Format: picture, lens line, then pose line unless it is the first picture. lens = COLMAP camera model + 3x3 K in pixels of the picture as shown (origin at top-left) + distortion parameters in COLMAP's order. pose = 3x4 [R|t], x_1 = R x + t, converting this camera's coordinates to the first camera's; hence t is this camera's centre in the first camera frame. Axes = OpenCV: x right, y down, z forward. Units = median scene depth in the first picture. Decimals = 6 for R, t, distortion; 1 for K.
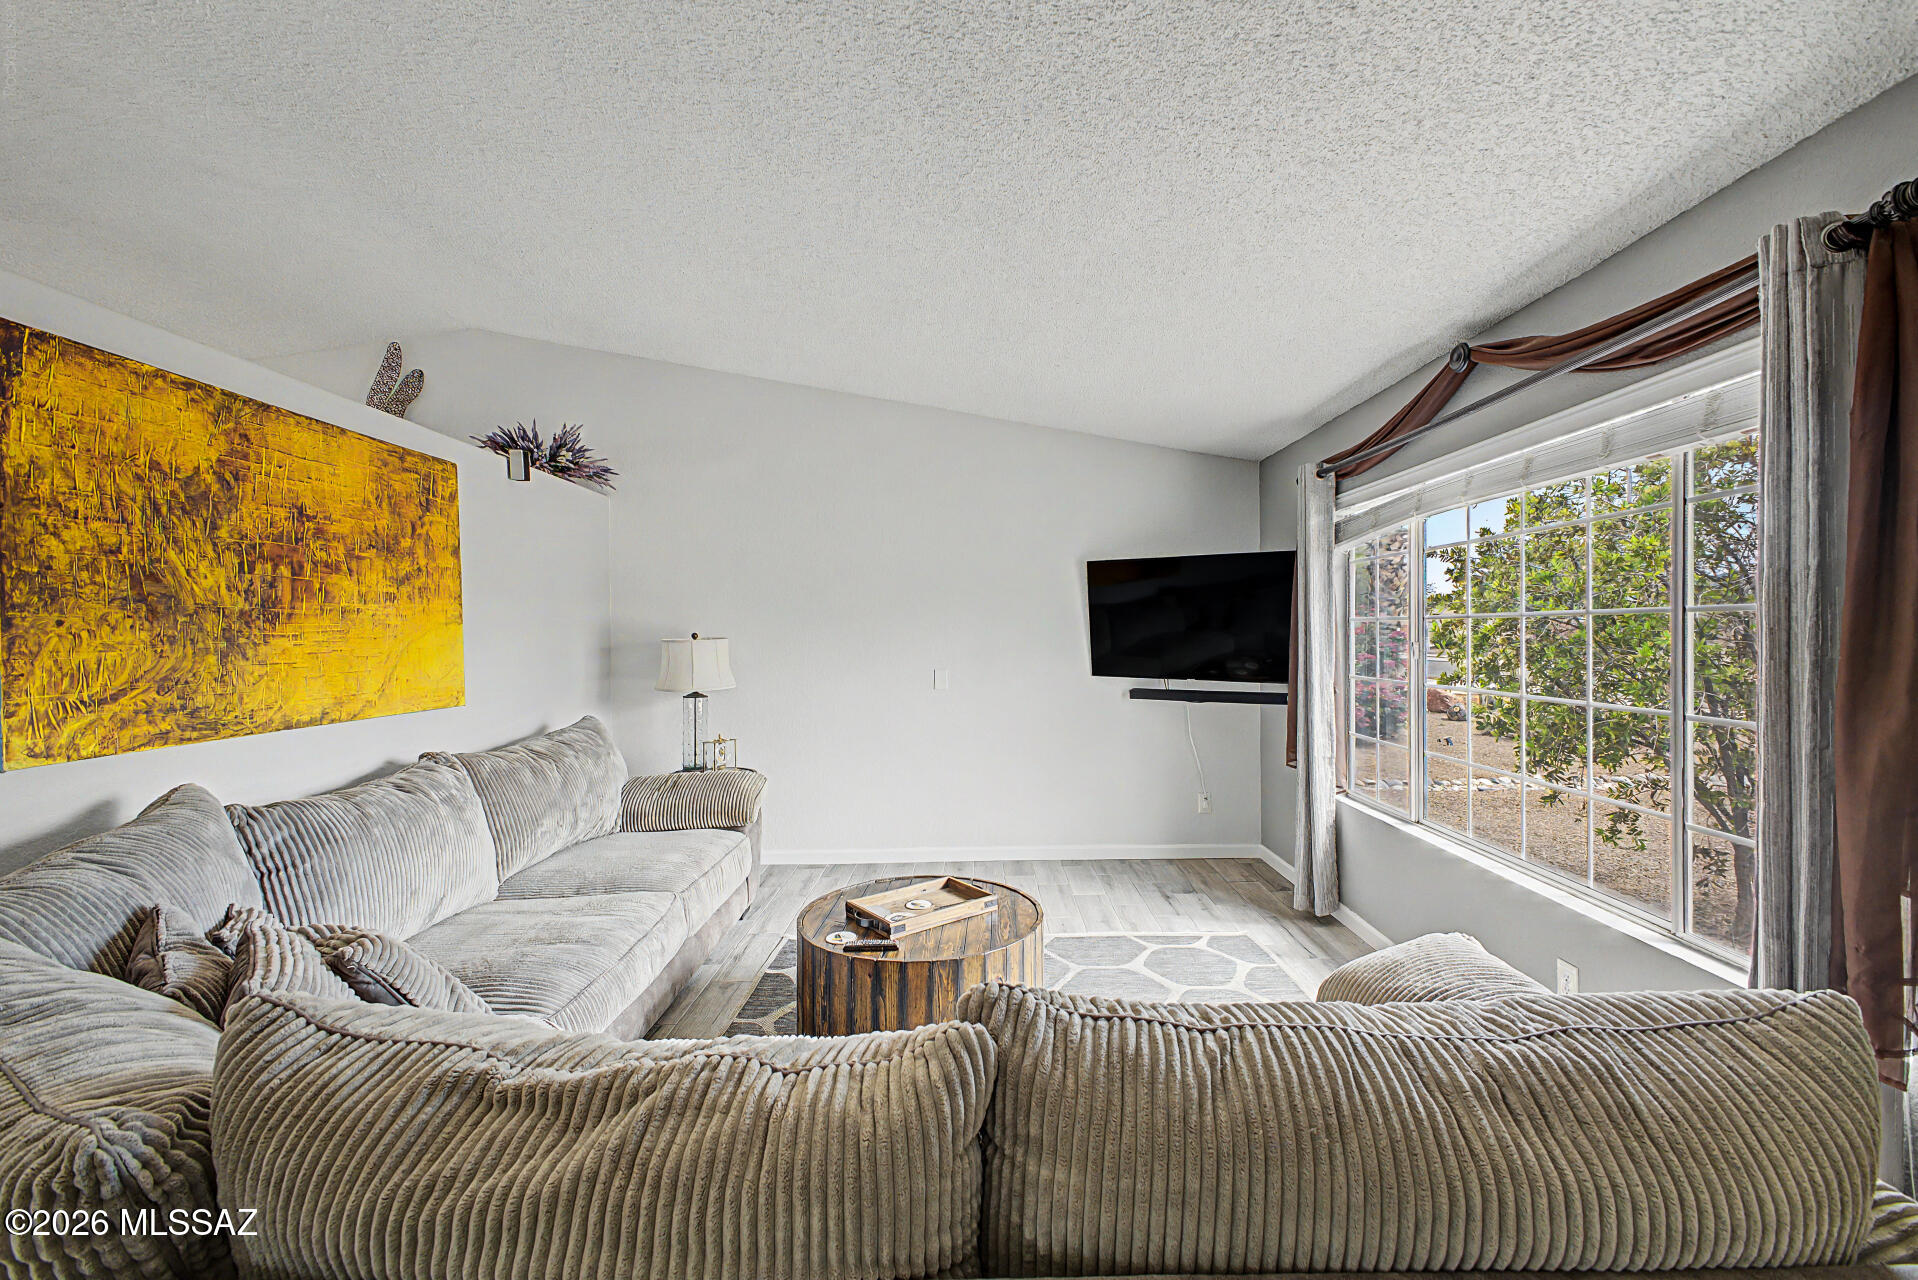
lens RADIAL K [[766.4, 0, 954.7], [0, 766.4, 624.4], [0, 0, 1]] dist [0.020565, -0.006145]
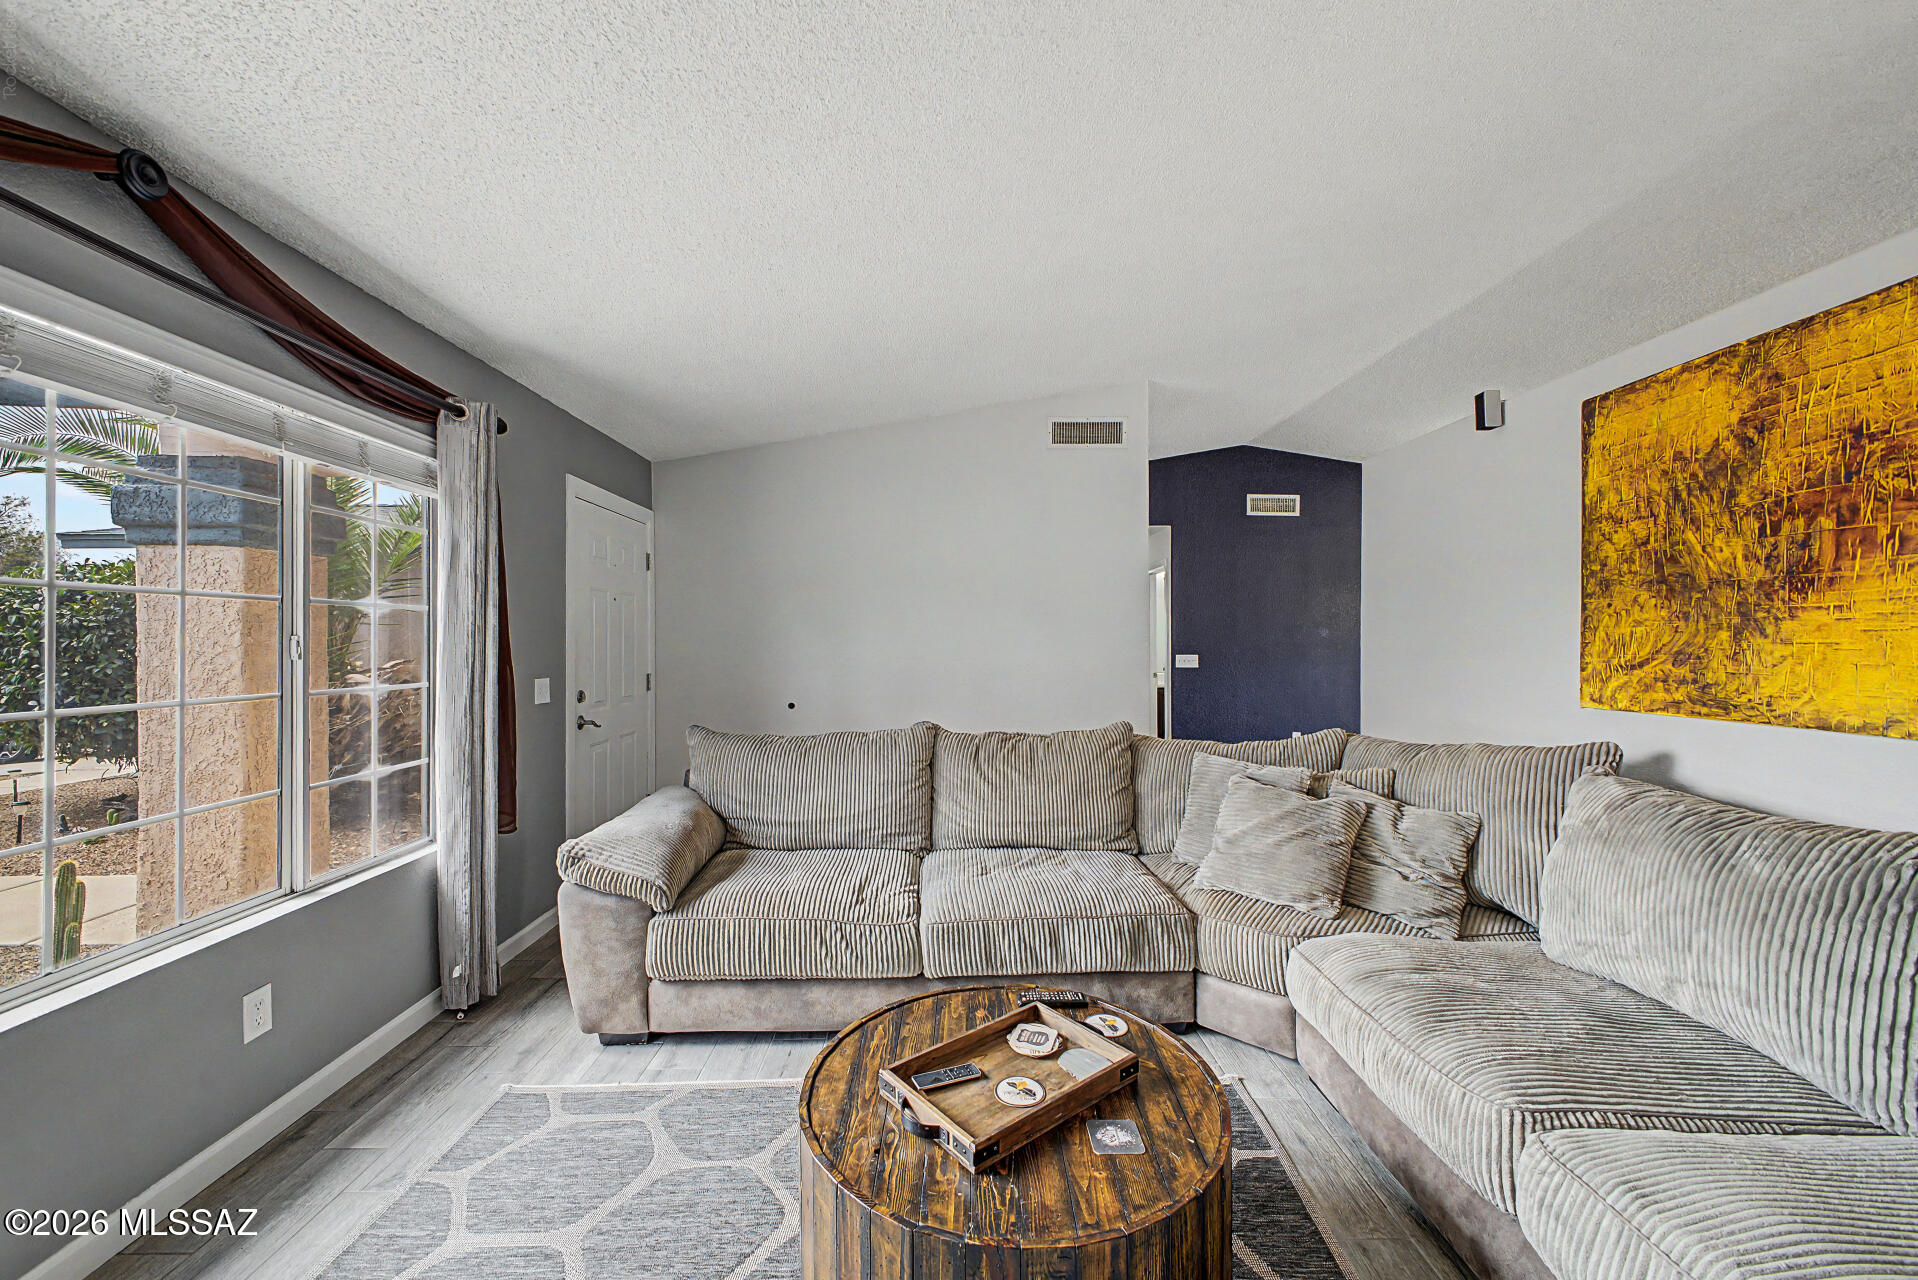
lens RADIAL K [[766.4, 0, 961.2], [0, 766.4, 637.2], [0, 0, 1]] dist [0.020565, -0.006145]
pose [[-0.998737, 0.008141, -0.049582, 0.027240], [0.008920, 0.999840, -0.015515, 0.054234], [0.049448, -0.015937, -0.998650, 1.931457]]
